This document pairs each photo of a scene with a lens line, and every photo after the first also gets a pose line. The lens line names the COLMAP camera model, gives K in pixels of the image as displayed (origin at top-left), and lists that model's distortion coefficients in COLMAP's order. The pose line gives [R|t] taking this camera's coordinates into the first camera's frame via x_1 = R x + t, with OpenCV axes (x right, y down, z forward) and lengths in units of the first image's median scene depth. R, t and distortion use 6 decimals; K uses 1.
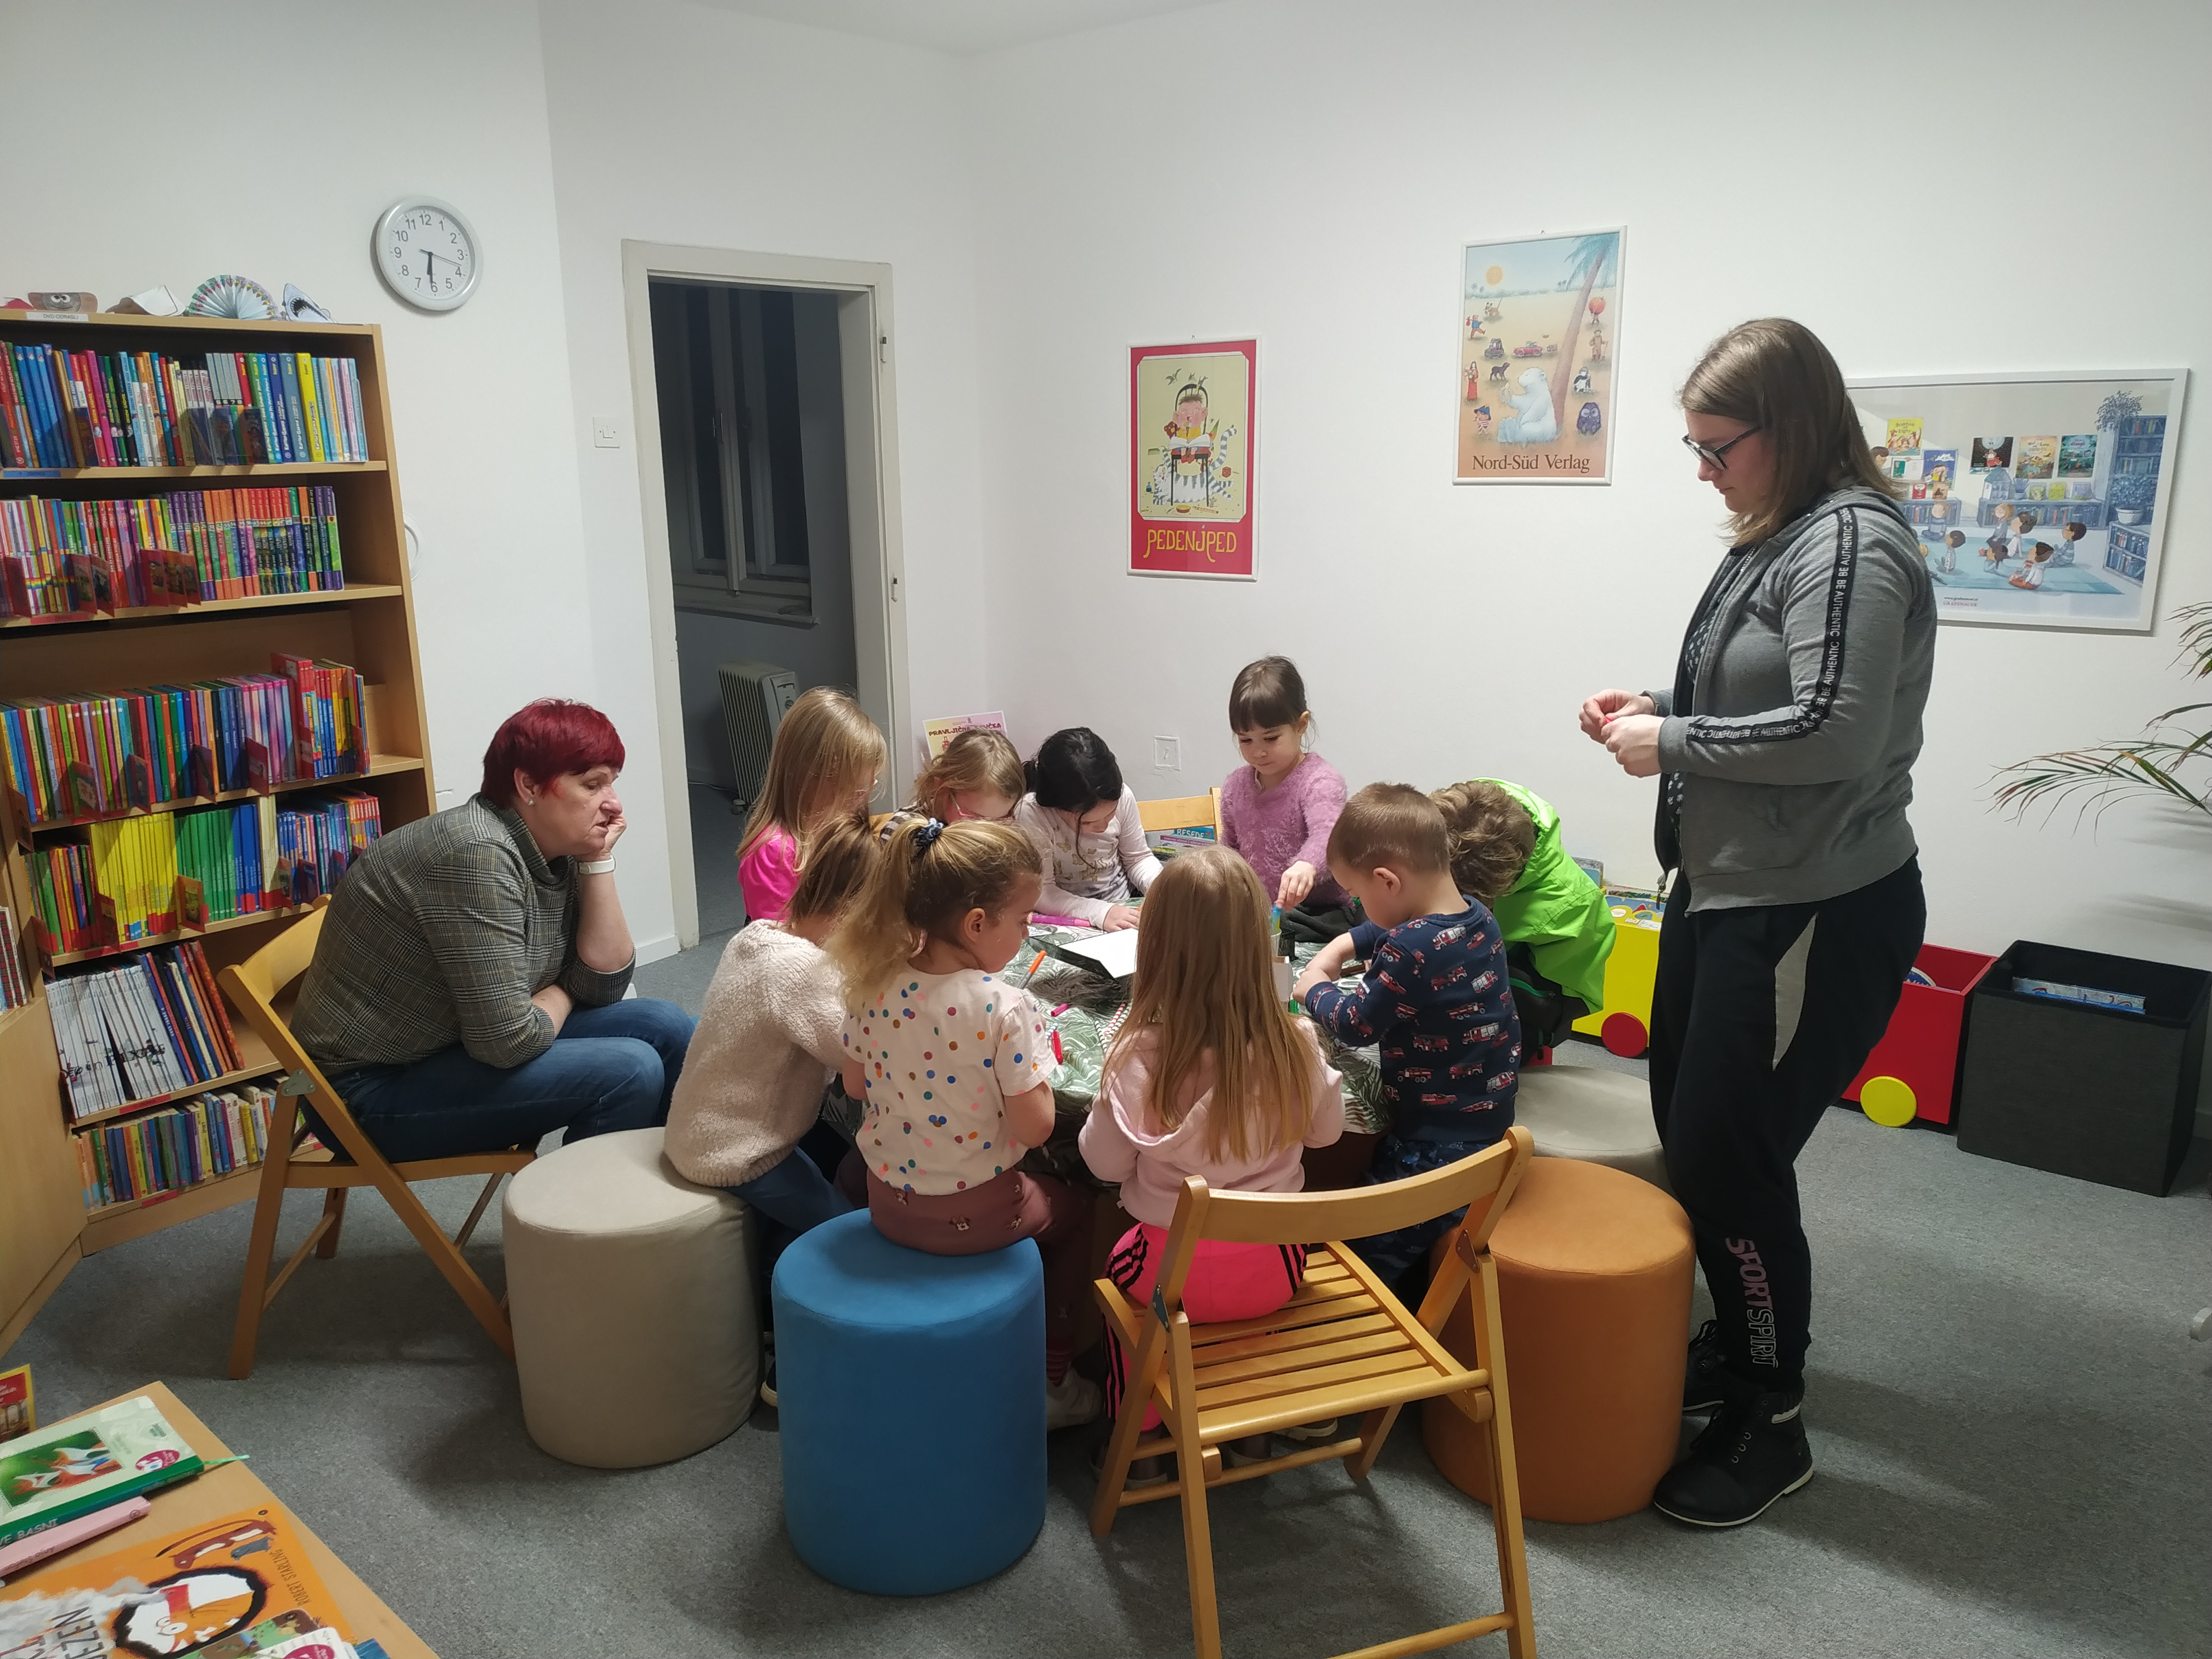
lens RADIAL K [[1608.6, 0, 1106.0], [0, 1608.6, 829.5], [0, 0, 1]] dist [0.028506, -0.042756]
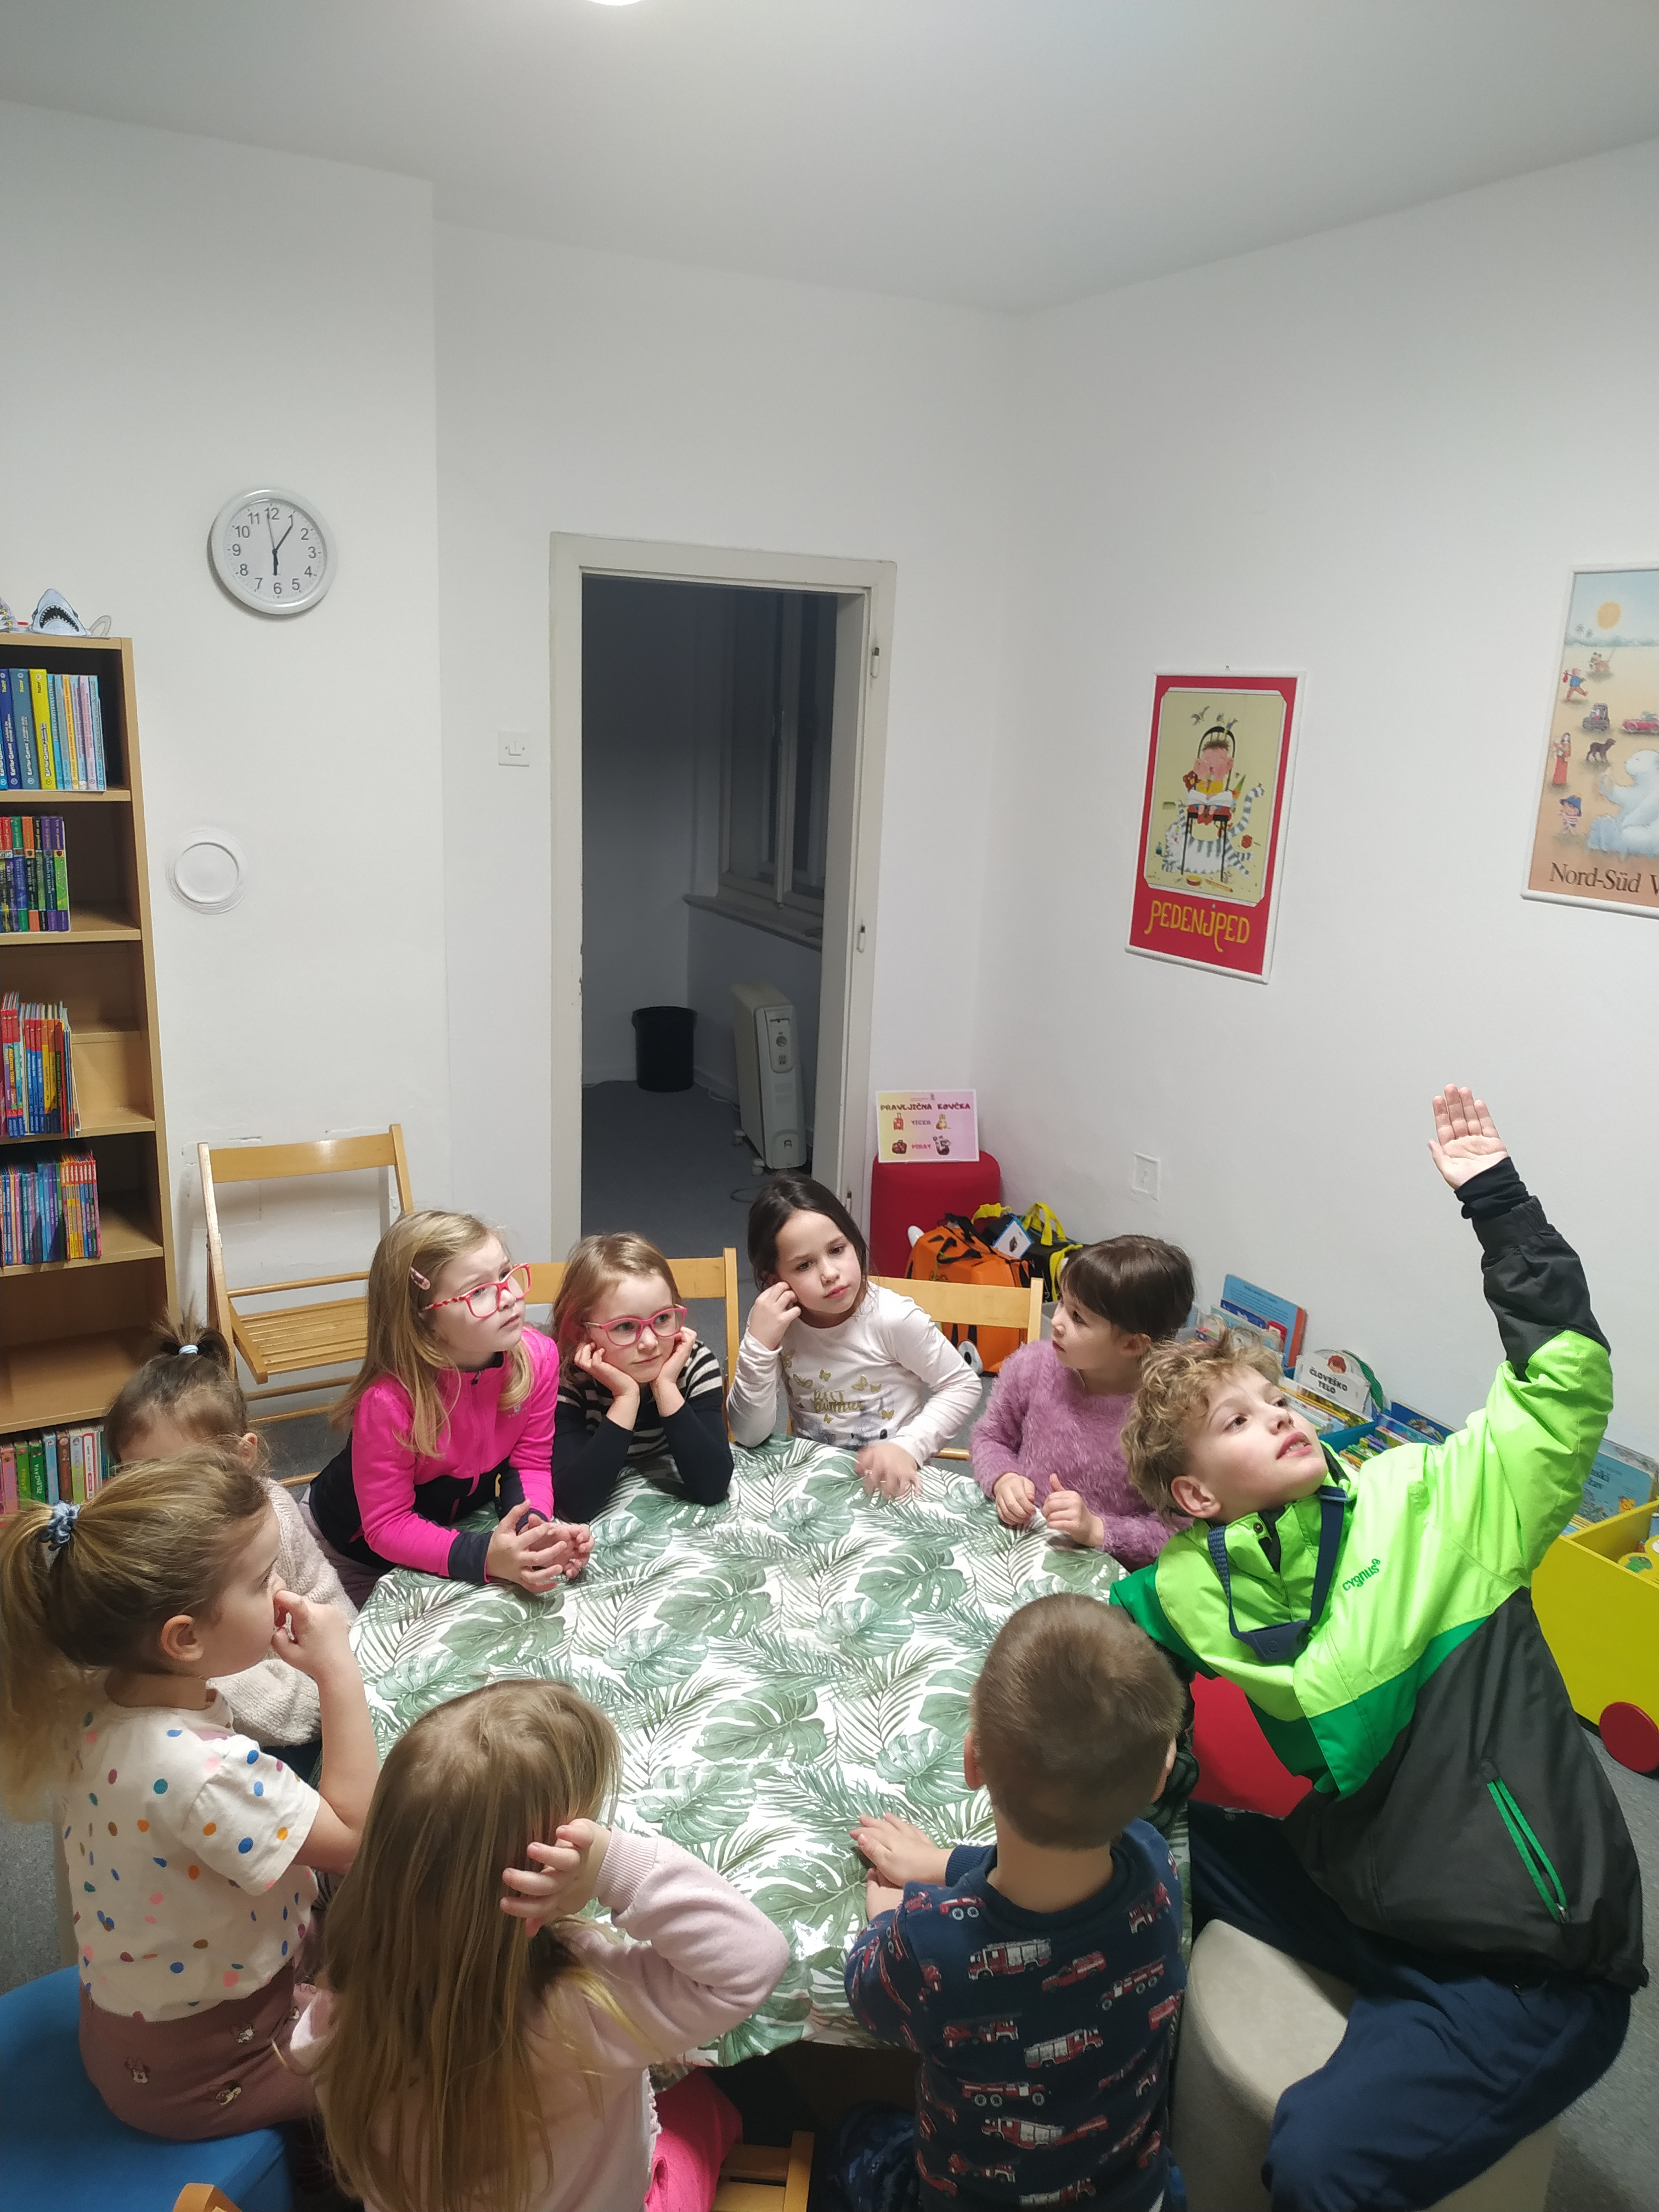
lens RADIAL K [[1577.2, 0, 829.5], [0, 1577.2, 1106.0], [0, 0, 1]] dist [0.035974, -0.098274]
pose [[0.937978, 0.137850, -0.318110, 0.169699], [-0.133060, 0.990423, 0.036850, -0.110888], [0.320143, 0.007763, 0.947337, 0.239781]]
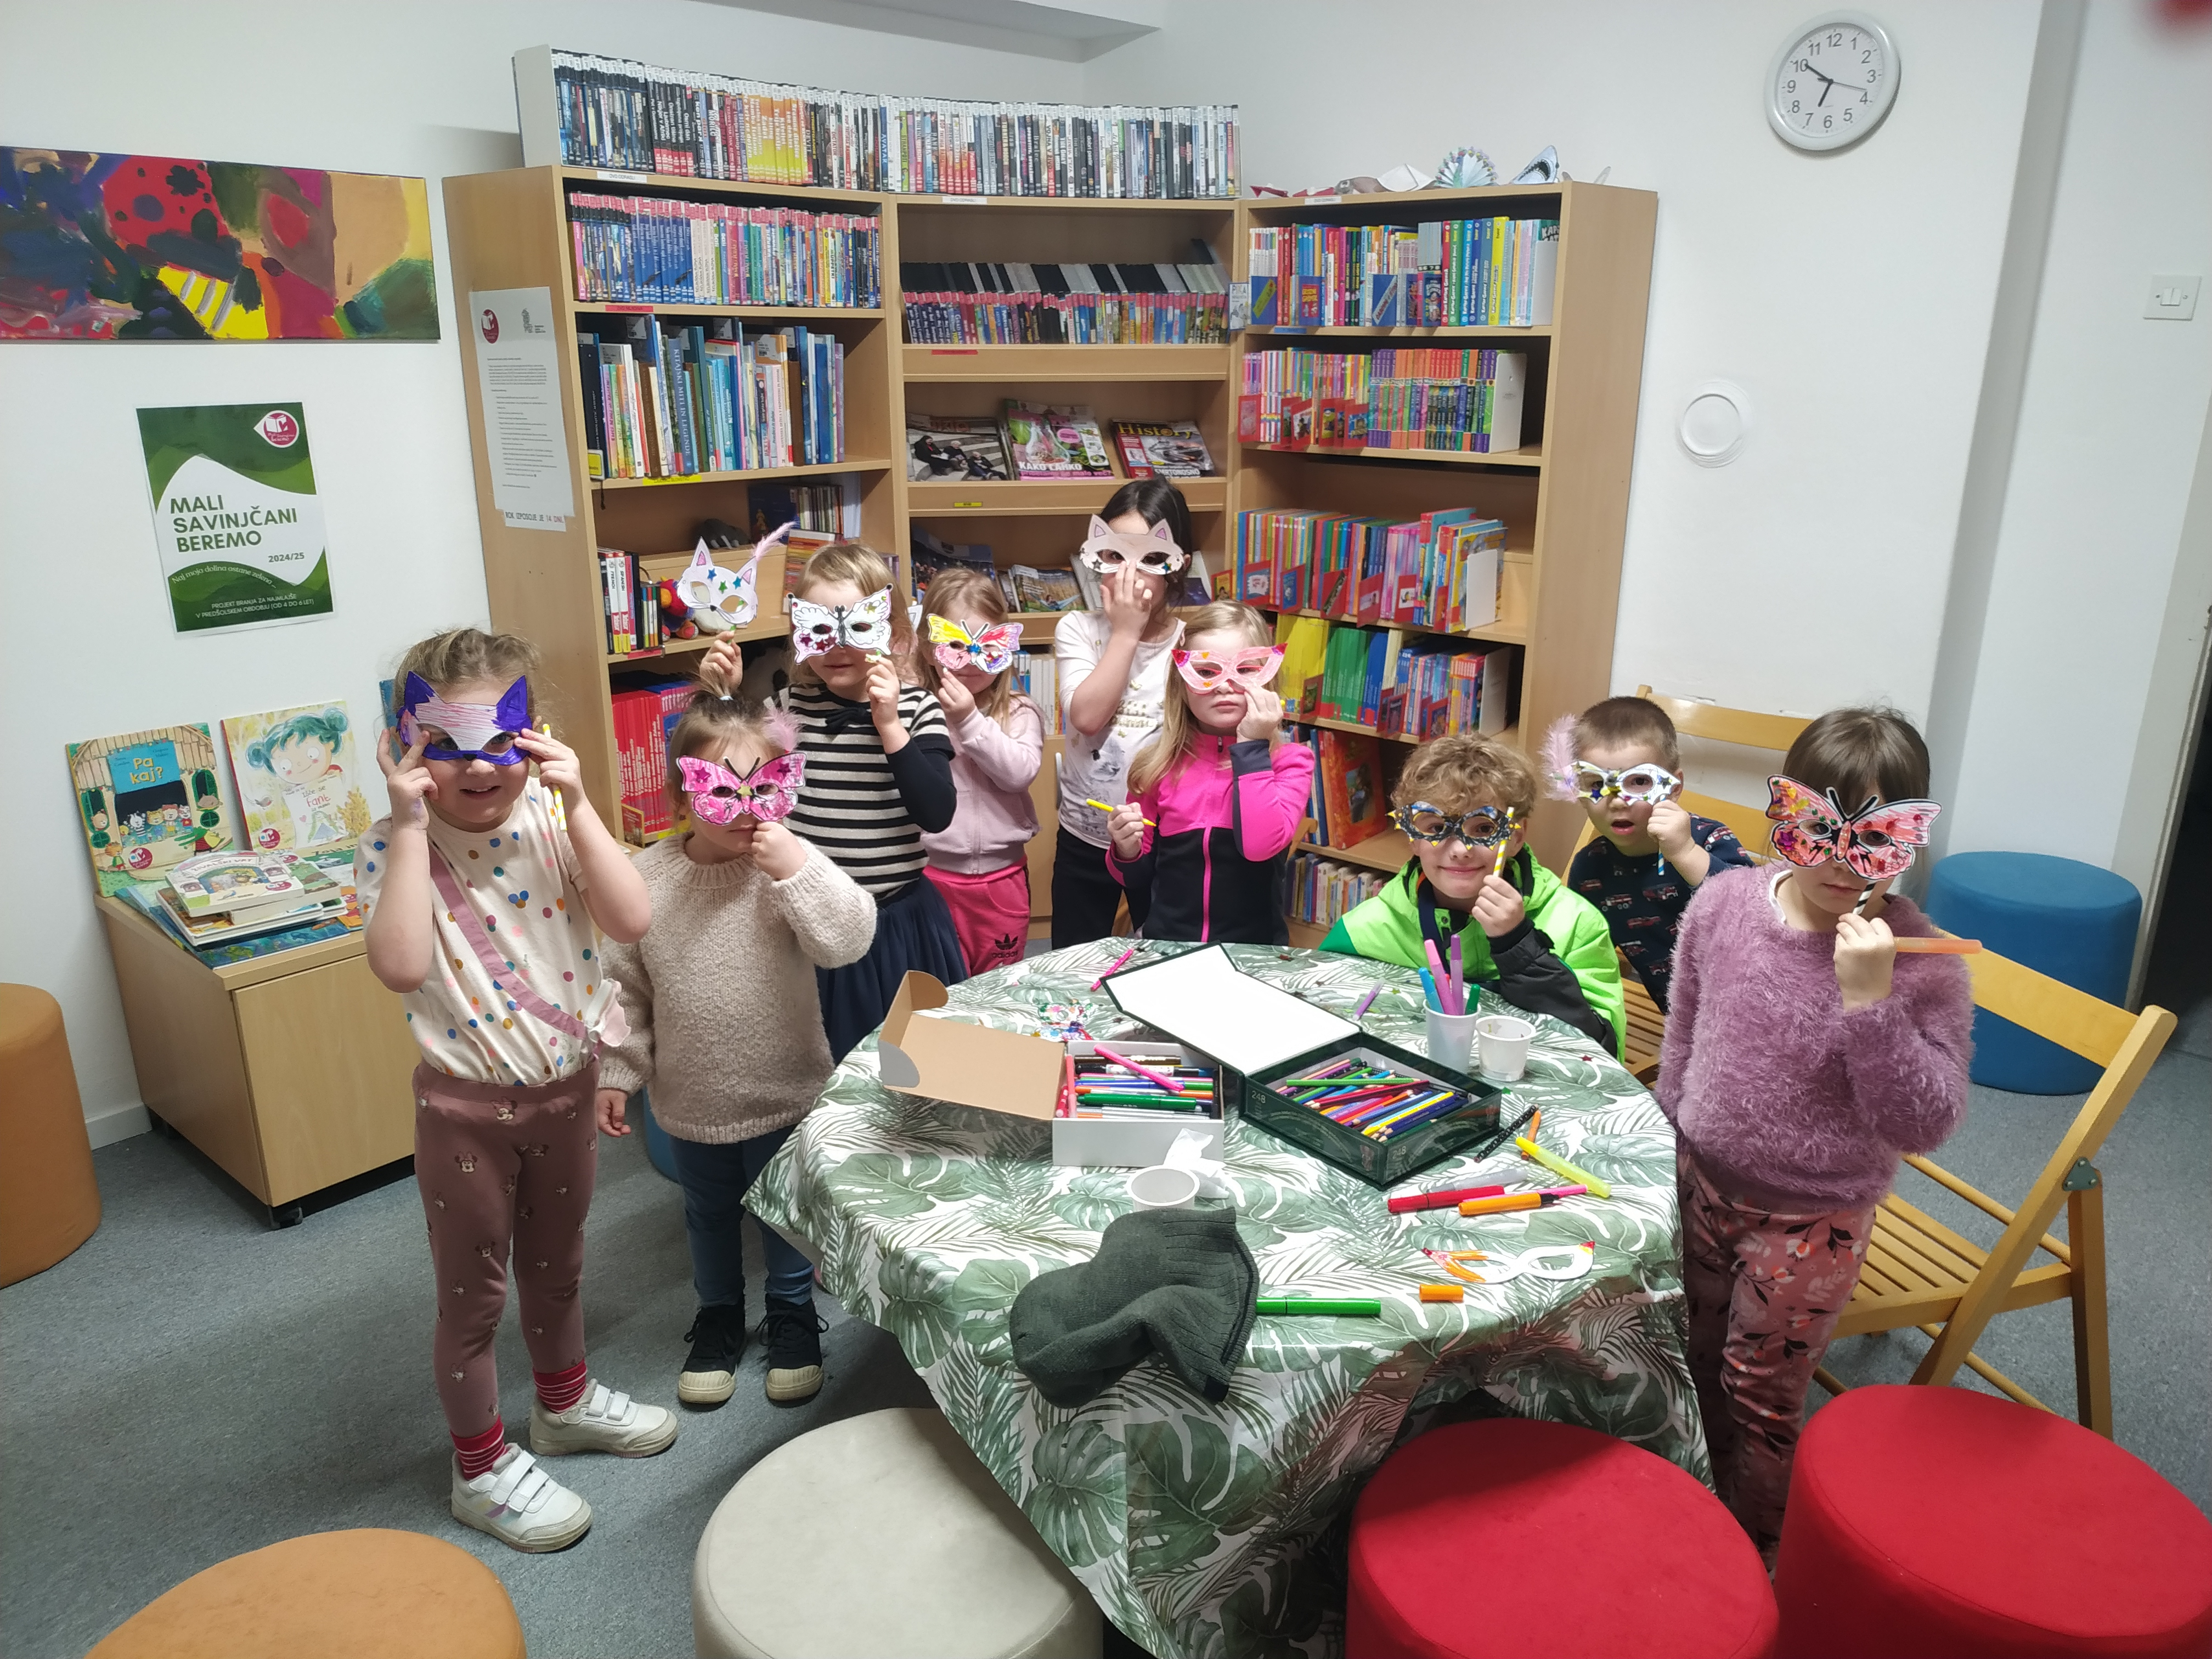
lens RADIAL K [[1608.6, 0, 1106.0], [0, 1608.6, 829.5], [0, 0, 1]] dist [0.028506, -0.042756]
pose [[0.009579, 0.305881, -0.952022, 0.451099], [-0.241408, 0.924611, 0.294645, -0.134087], [0.970376, 0.227004, 0.082699, 0.576995]]
